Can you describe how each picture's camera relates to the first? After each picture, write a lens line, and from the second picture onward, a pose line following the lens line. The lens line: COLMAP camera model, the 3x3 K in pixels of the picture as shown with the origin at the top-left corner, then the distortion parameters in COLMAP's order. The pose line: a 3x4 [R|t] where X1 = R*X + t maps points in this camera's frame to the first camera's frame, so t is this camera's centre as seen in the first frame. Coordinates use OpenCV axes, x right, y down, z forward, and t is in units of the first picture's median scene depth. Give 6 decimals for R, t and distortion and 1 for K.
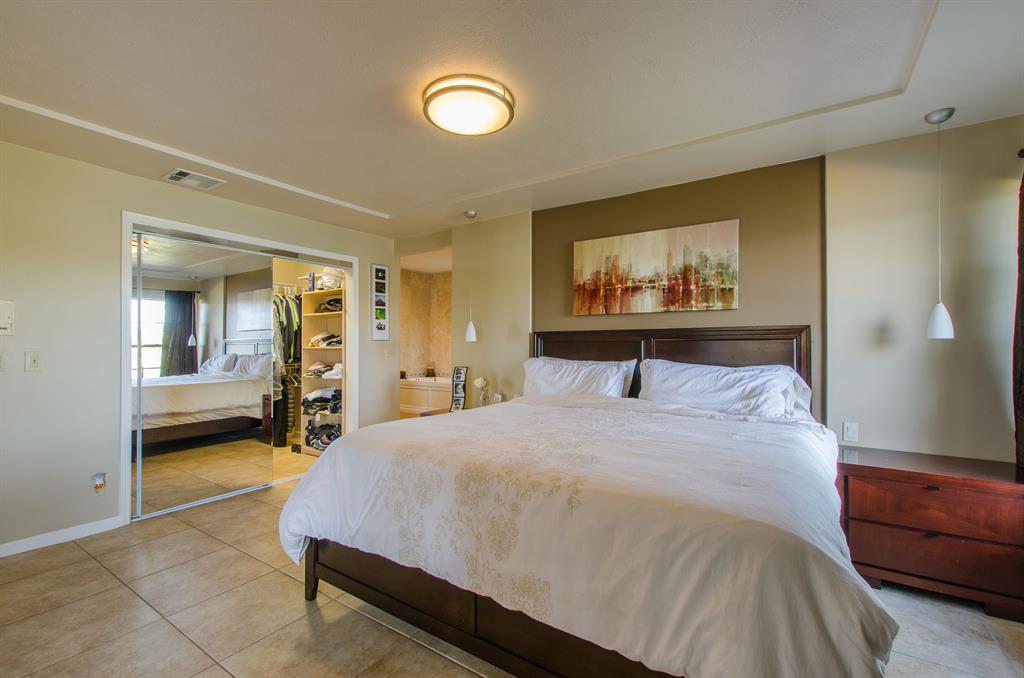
lens RADIAL K [[444.8, 0, 510.1], [0, 444.8, 342.9], [0, 0, 1]] dist [0.003588, -0.002935]
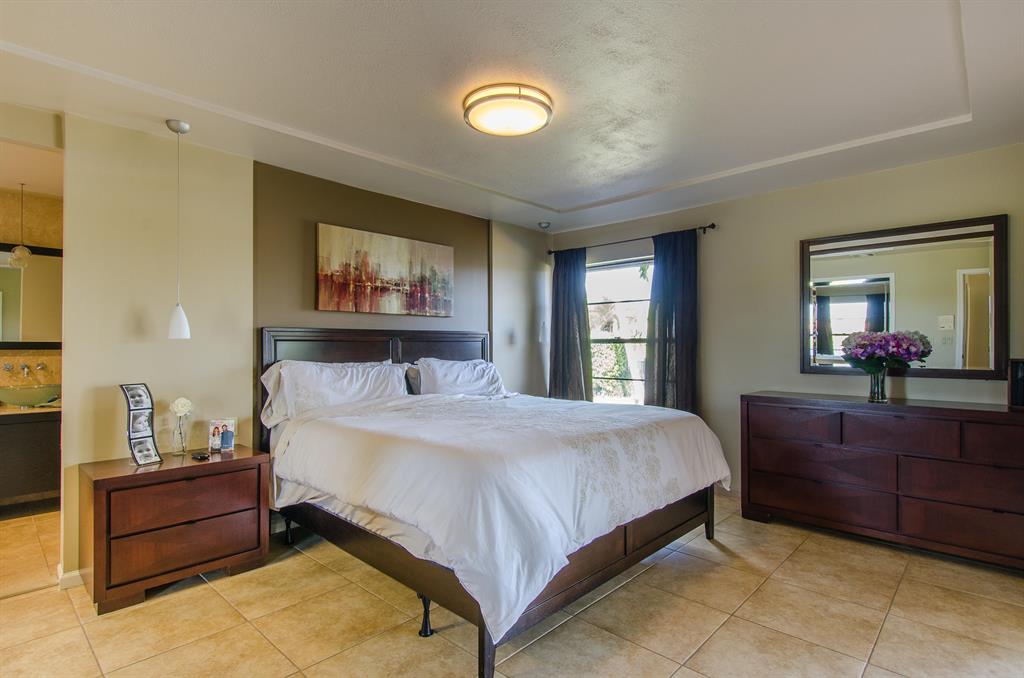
lens RADIAL K [[518.2, 0, 509.7], [0, 518.2, 340.6], [0, 0, 1]] dist [0.004474, 0.000915]
pose [[0.163825, 0.009417, 0.986444, -0.832422], [-0.003779, 0.999953, -0.008919, 0.003869], [-0.986482, -0.002266, 0.163853, 0.527167]]
